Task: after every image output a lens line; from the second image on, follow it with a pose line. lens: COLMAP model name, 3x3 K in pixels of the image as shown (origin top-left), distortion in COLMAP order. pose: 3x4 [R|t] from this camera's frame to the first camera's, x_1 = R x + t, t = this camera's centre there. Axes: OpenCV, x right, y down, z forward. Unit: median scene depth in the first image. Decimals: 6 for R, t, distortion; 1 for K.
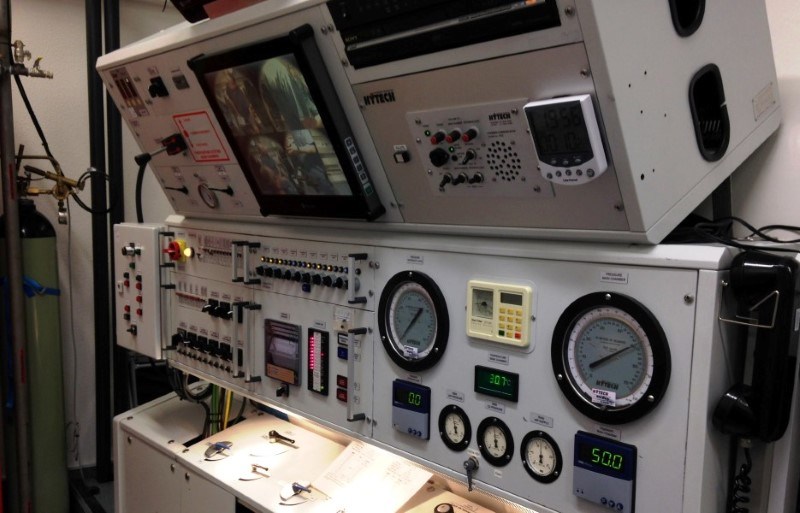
lens RADIAL K [[759.1, 0, 401.4], [0, 759.1, 302.3], [0, 0, 1]] dist [0.185963, -0.306758]
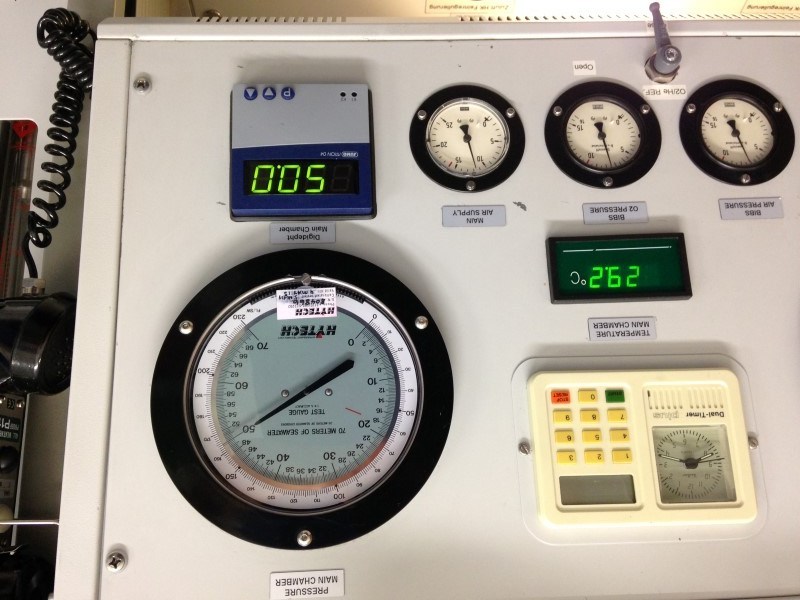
lens RADIAL K [[736.4, 0, 400.0], [0, 736.4, 300.0], [0, 0, 1]] dist [0.154307, -0.202250]
pose [[-0.680835, 0.222294, 0.697889, -0.064090], [-0.137511, -0.974683, 0.176309, 0.031552], [0.719413, 0.024069, 0.694166, 0.575979]]
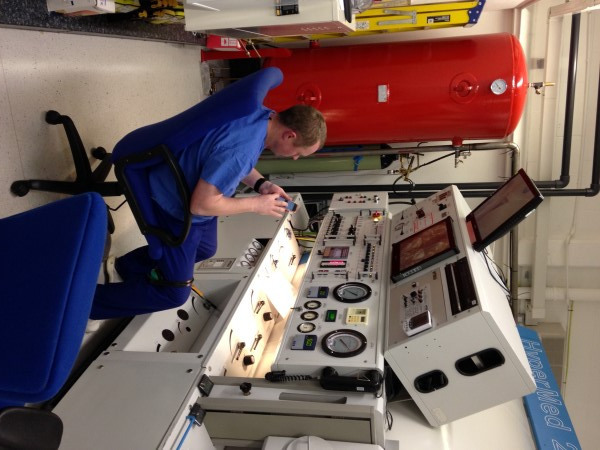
lens RADIAL K [[552.3, 0, 300.0], [0, 552.3, 225.0], [0, 0, 1]] dist [0.154307, -0.202250]
pose [[-0.028971, 0.951042, -0.307700, 0.387444], [-0.997823, -0.009272, 0.065290, 0.082031], [0.059241, 0.308922, 0.949241, -0.900657]]
